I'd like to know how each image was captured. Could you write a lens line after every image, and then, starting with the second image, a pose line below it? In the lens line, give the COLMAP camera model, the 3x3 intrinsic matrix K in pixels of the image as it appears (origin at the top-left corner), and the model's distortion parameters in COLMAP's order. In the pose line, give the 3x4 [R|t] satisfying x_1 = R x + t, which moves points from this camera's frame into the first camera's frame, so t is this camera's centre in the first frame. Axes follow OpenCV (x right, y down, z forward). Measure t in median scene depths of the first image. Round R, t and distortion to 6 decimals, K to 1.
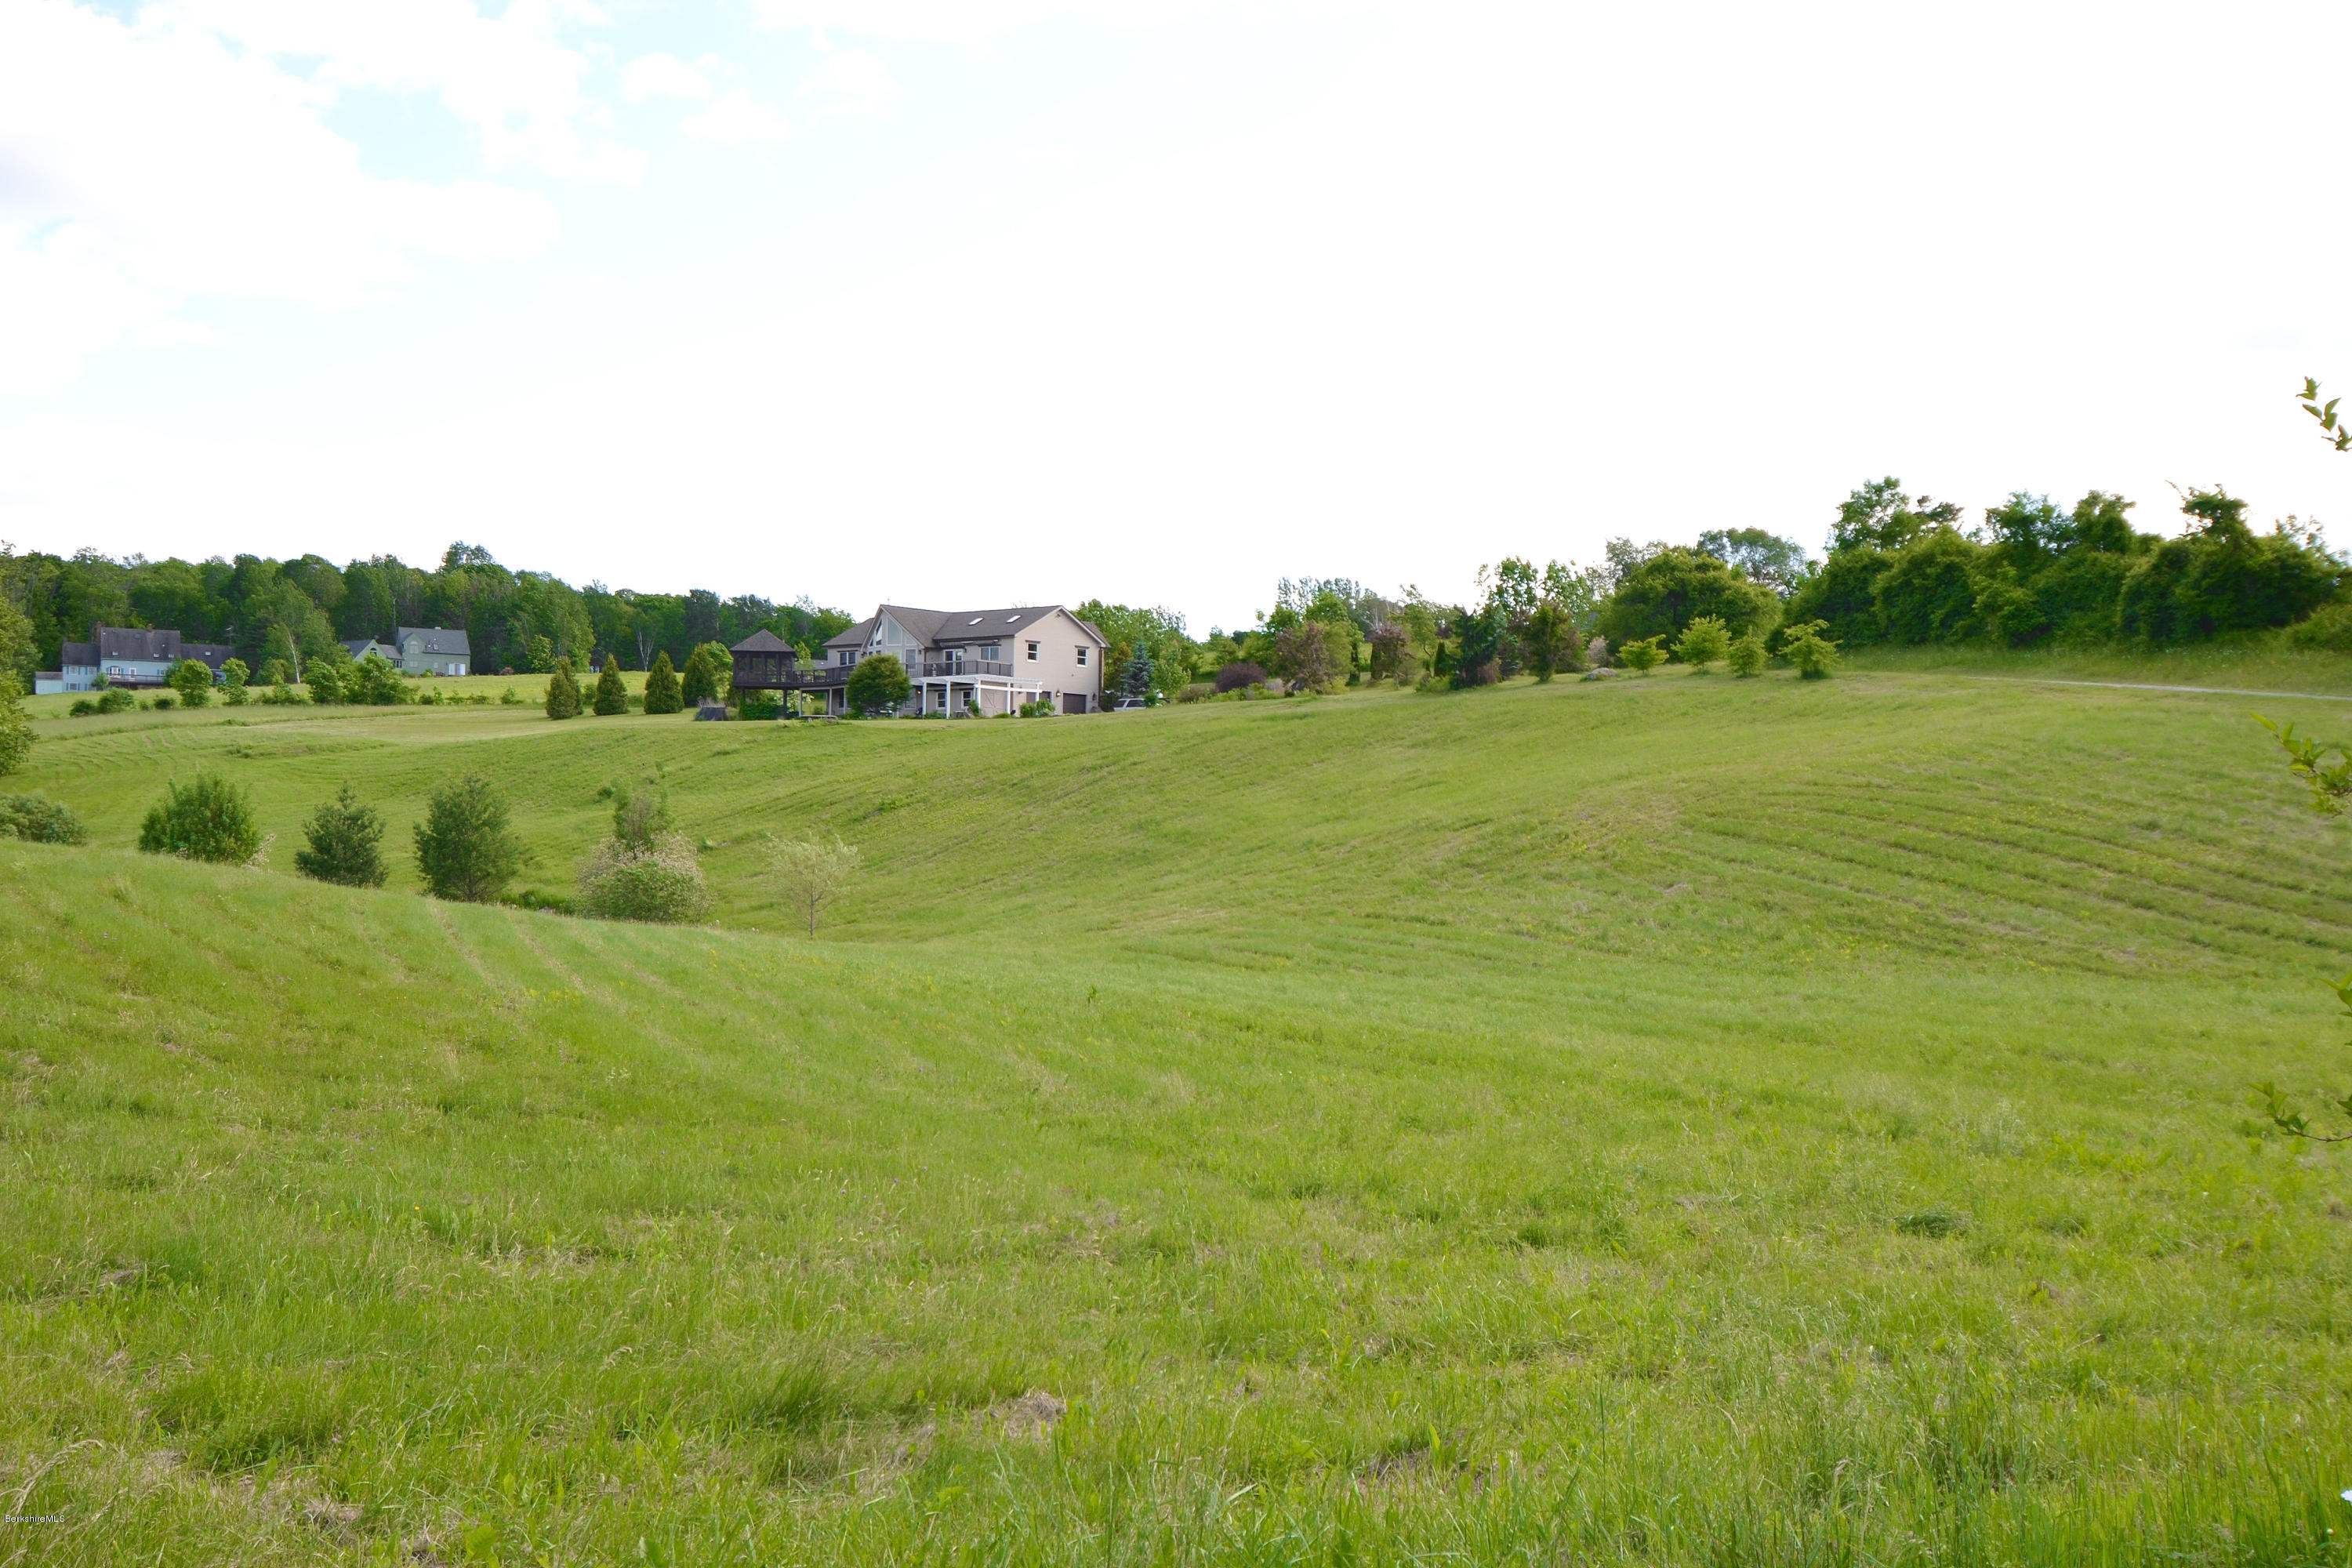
lens RADIAL K [[2348.6, 0, 1177.6], [0, 2348.6, 783.3], [0, 0, 1]] dist [0.002978, 0.000000]
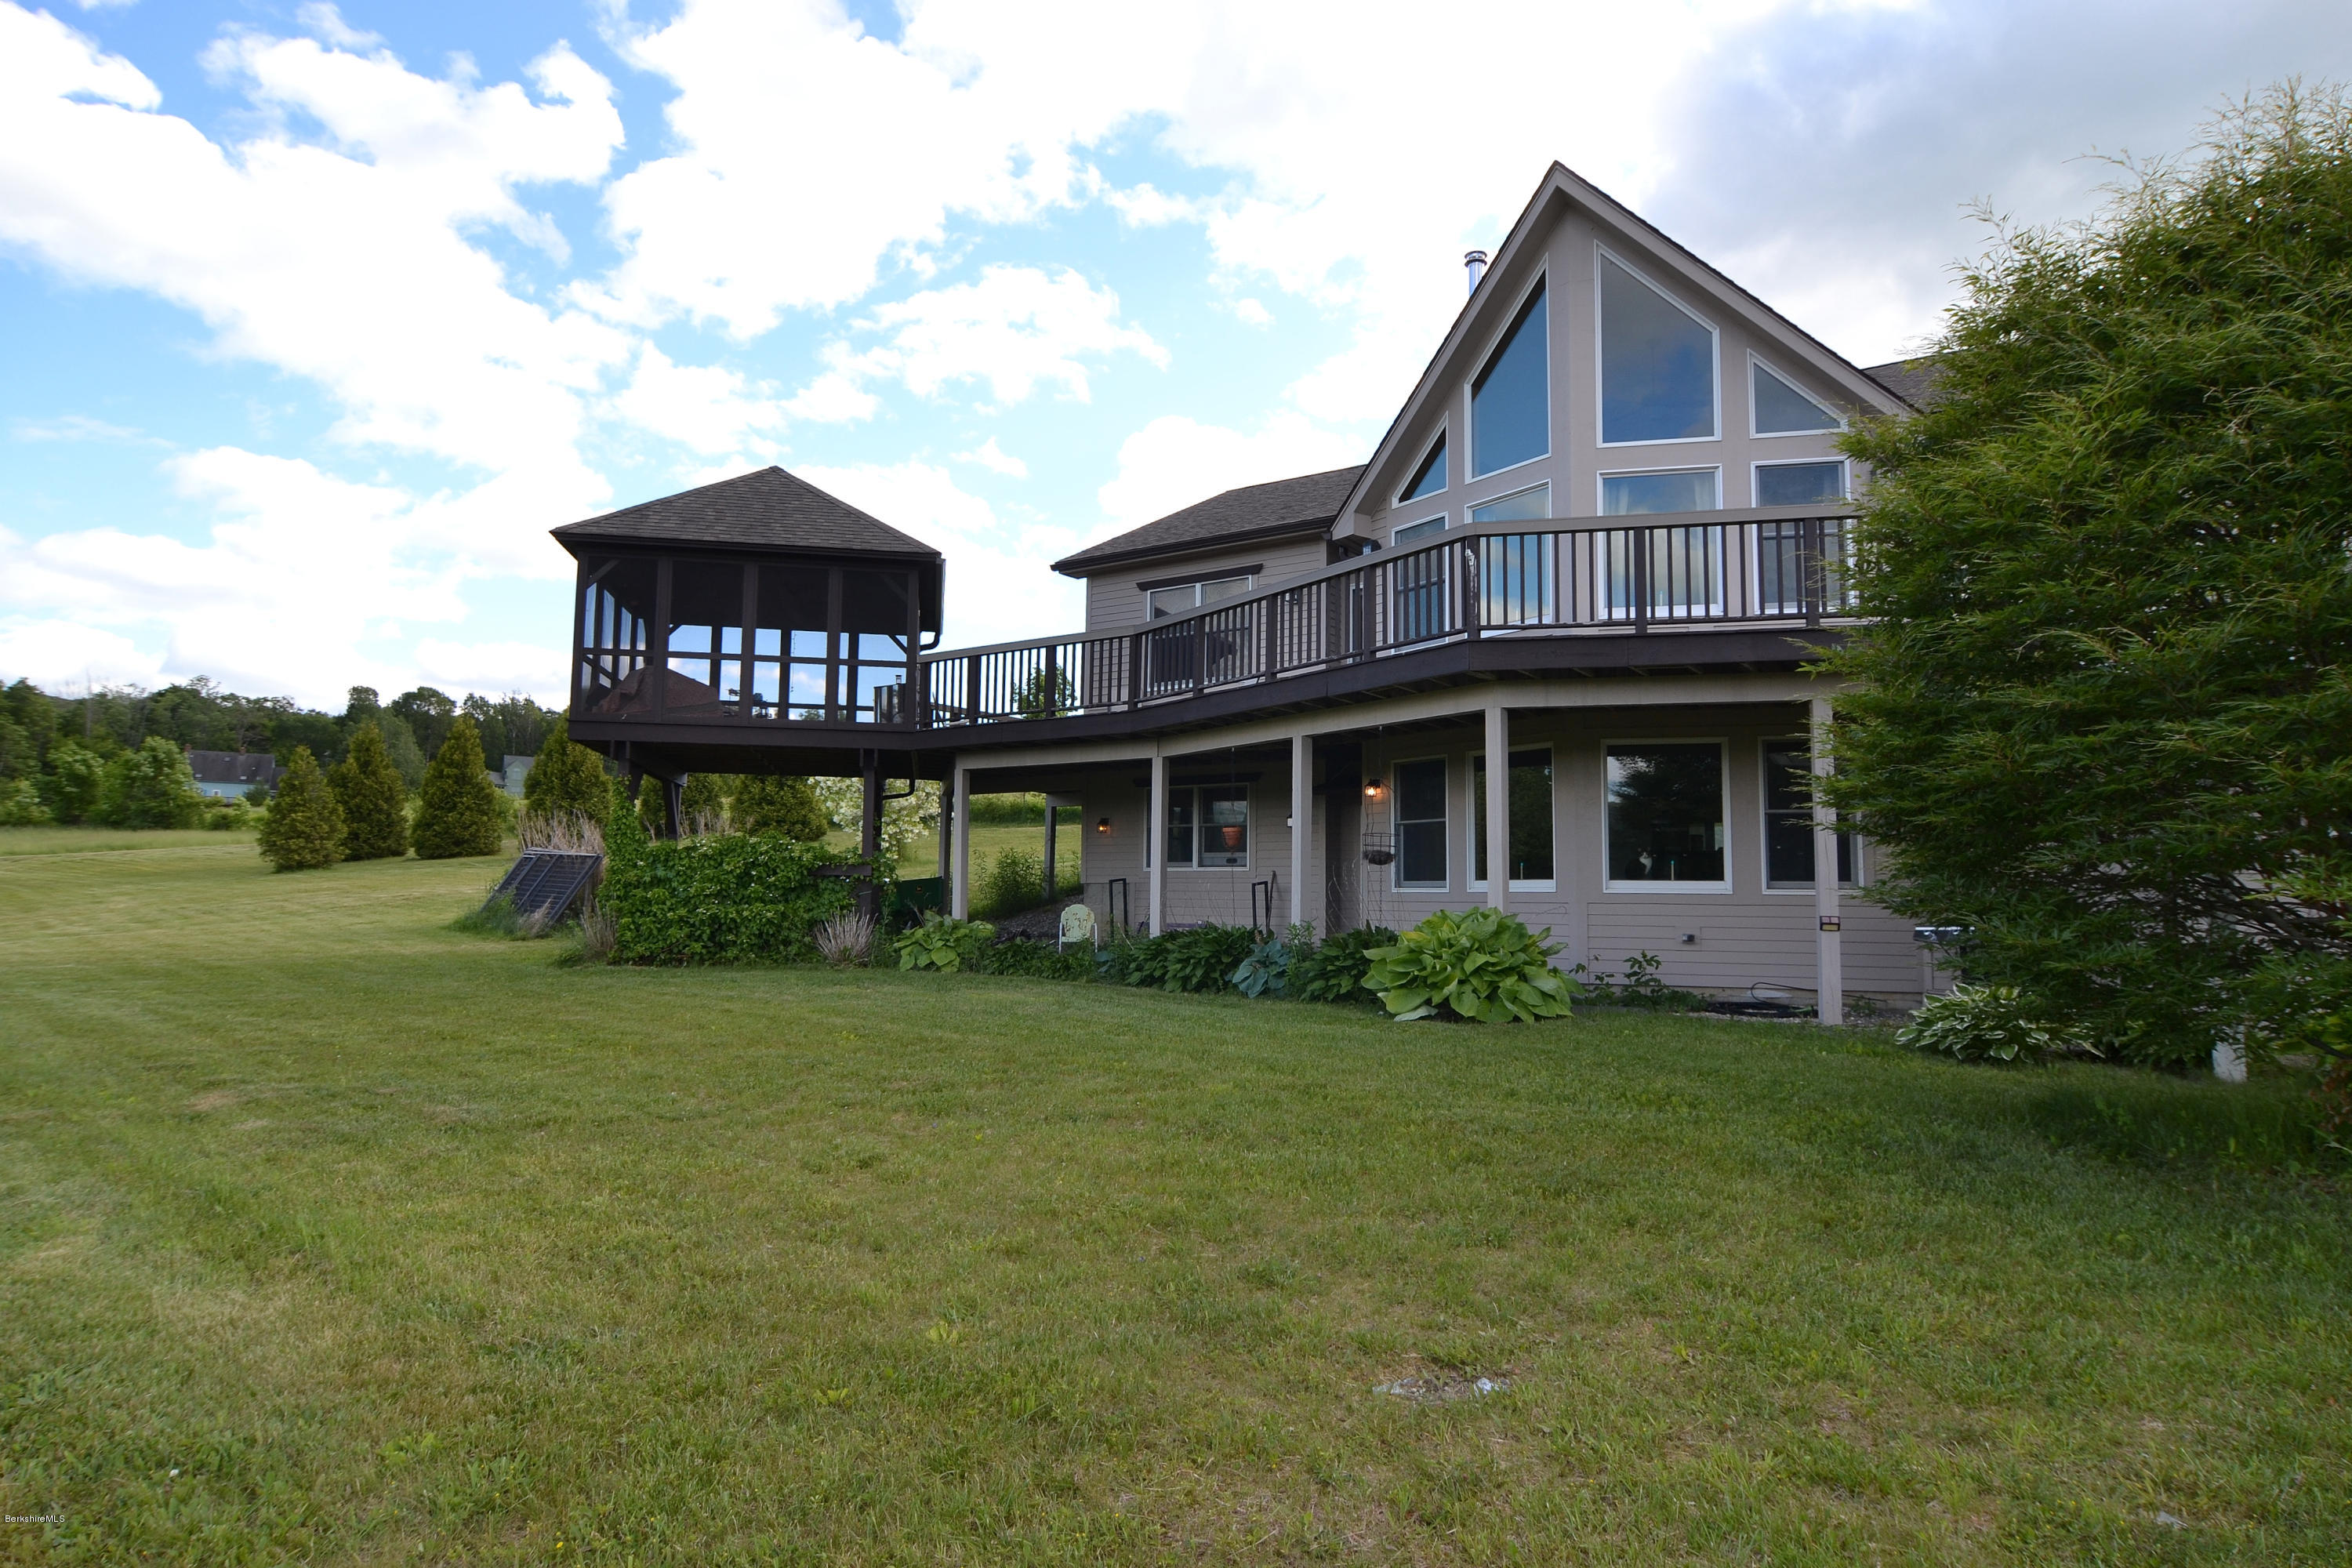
lens RADIAL K [[1288.3, 0, 1171.7], [0, 1288.3, 786.0], [0, 0, 1]] dist [-0.007372, -0.007661]
pose [[0.997932, 0.008319, 0.063739, -0.154061], [-0.003969, 0.997672, -0.068076, -0.032617], [-0.064157, 0.067682, 0.995642, 0.927788]]
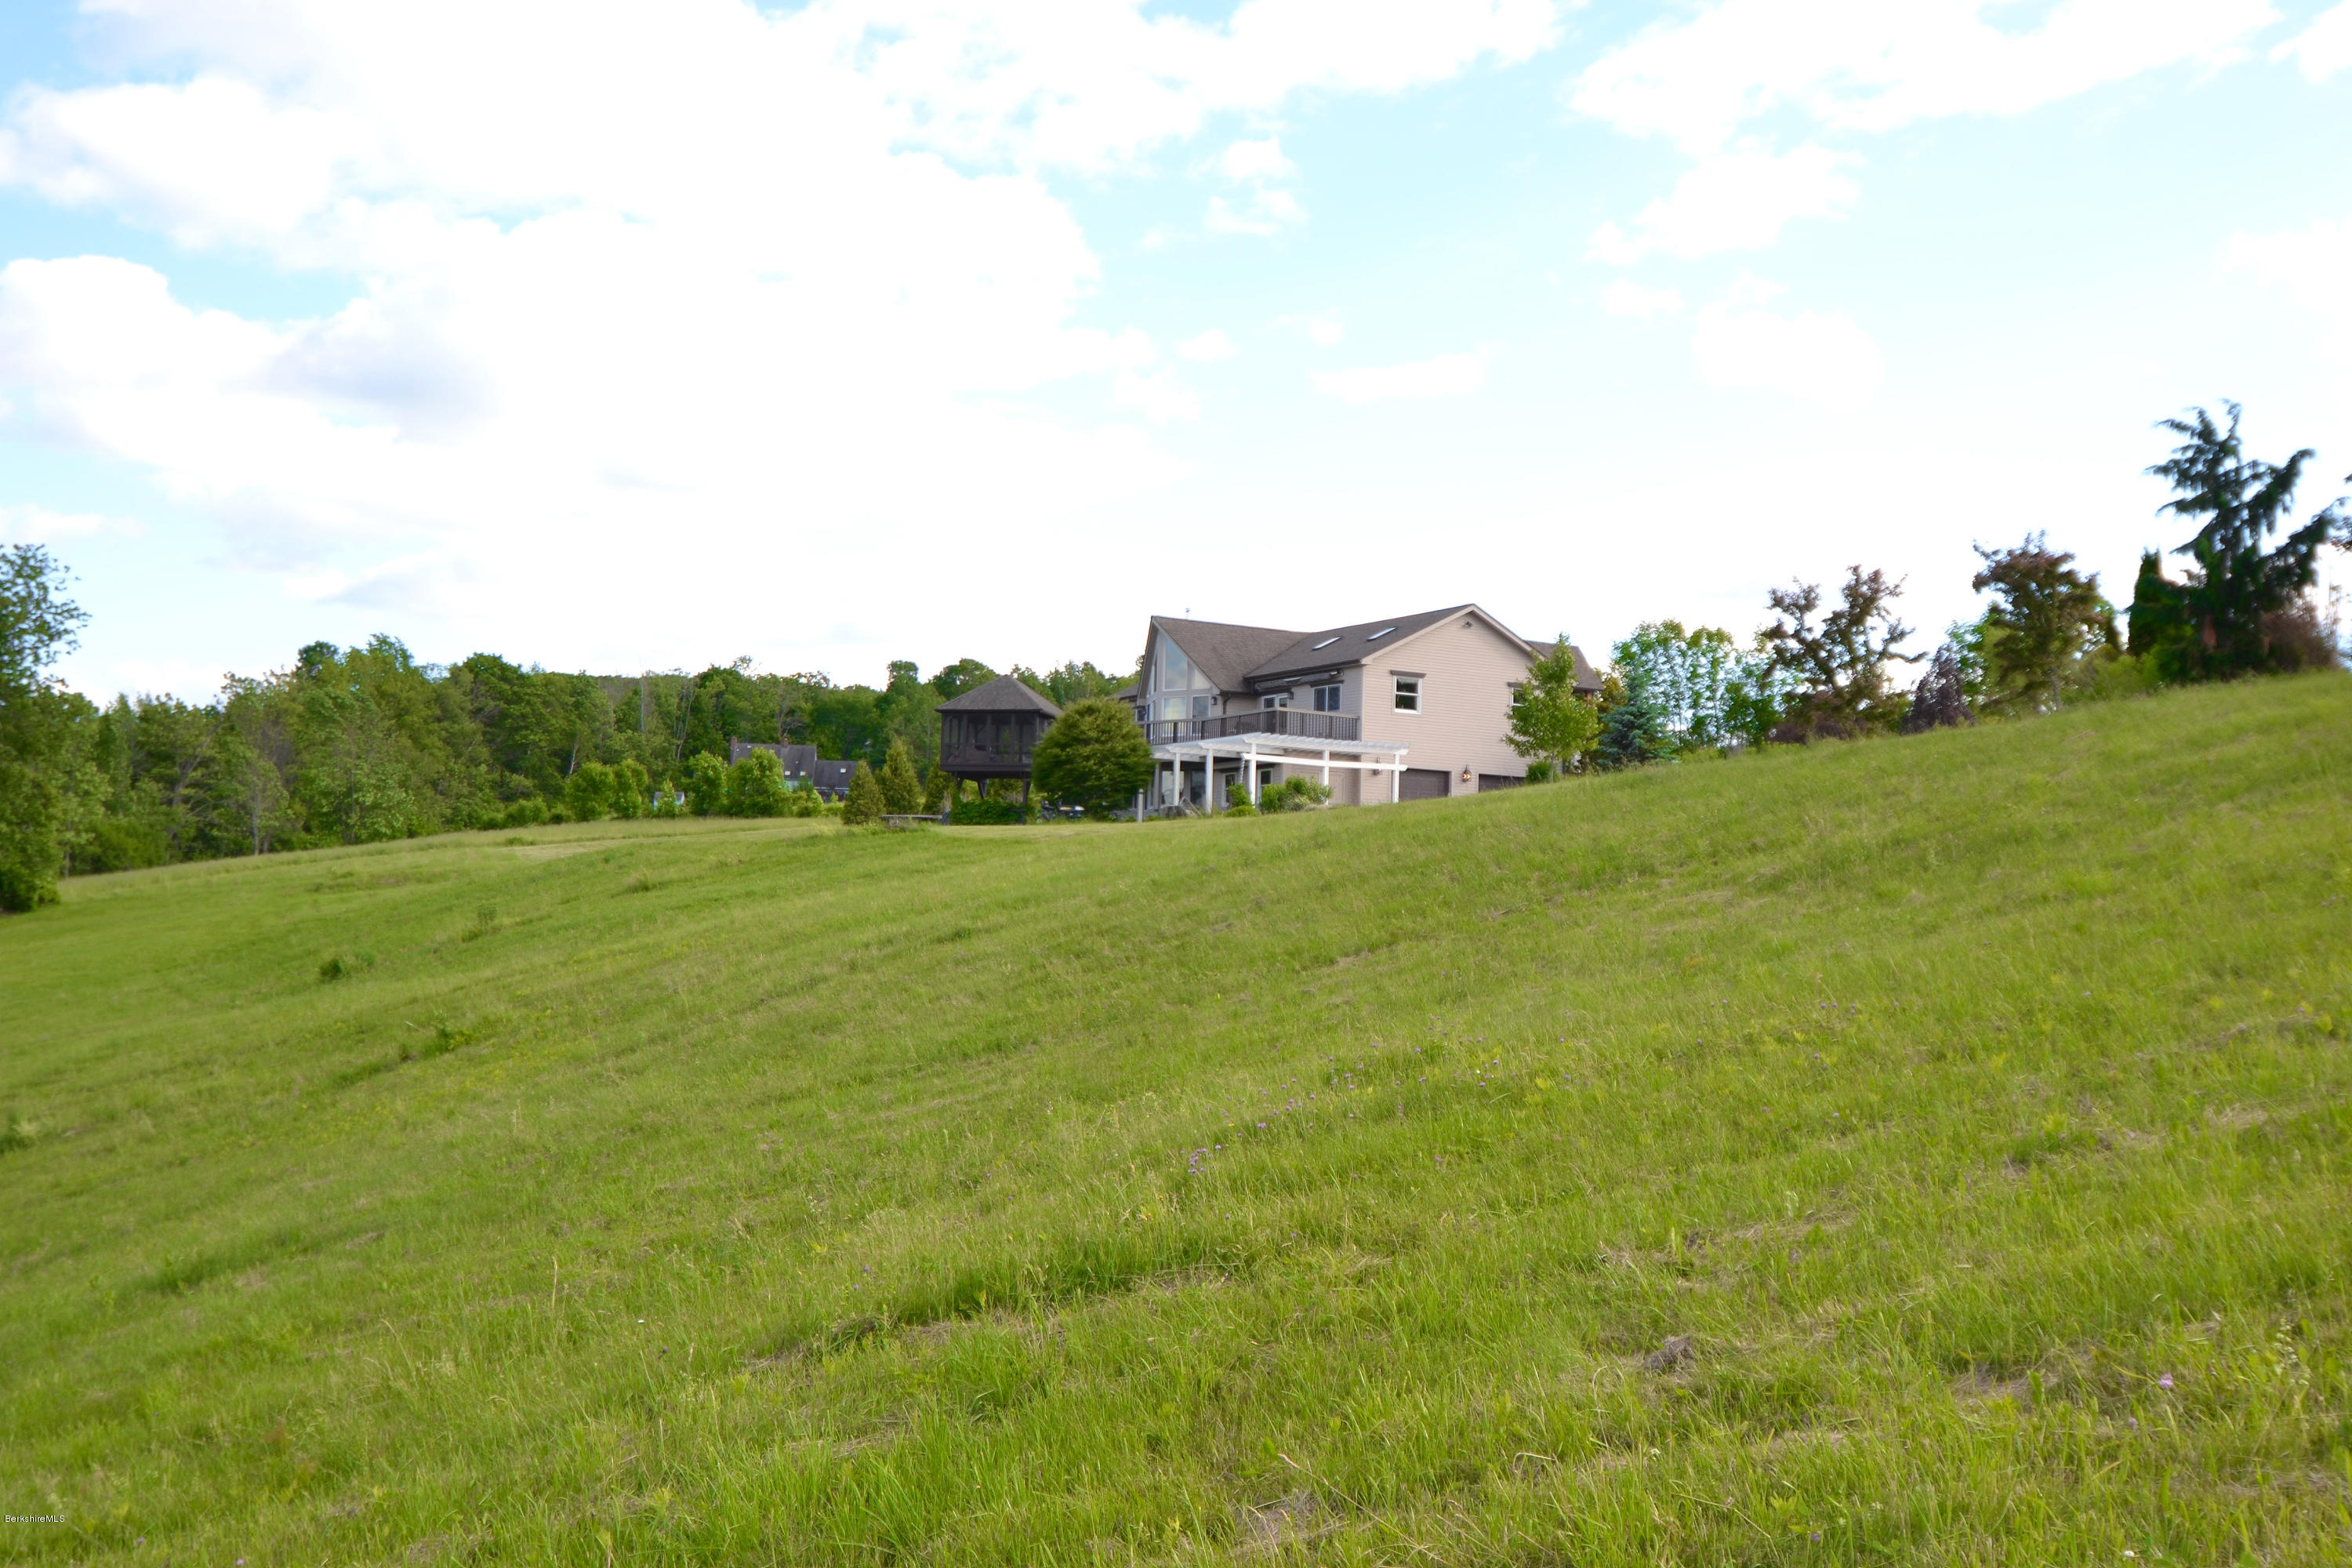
lens RADIAL K [[2348.6, 0, 1173.4], [0, 2348.6, 783.8], [0, 0, 1]] dist [0.002978, 0.000000]
pose [[0.925655, -0.010009, -0.378235, 0.086463], [-0.011339, 0.998467, -0.054171, -0.007559], [0.378198, 0.054433, 0.924123, 0.499647]]
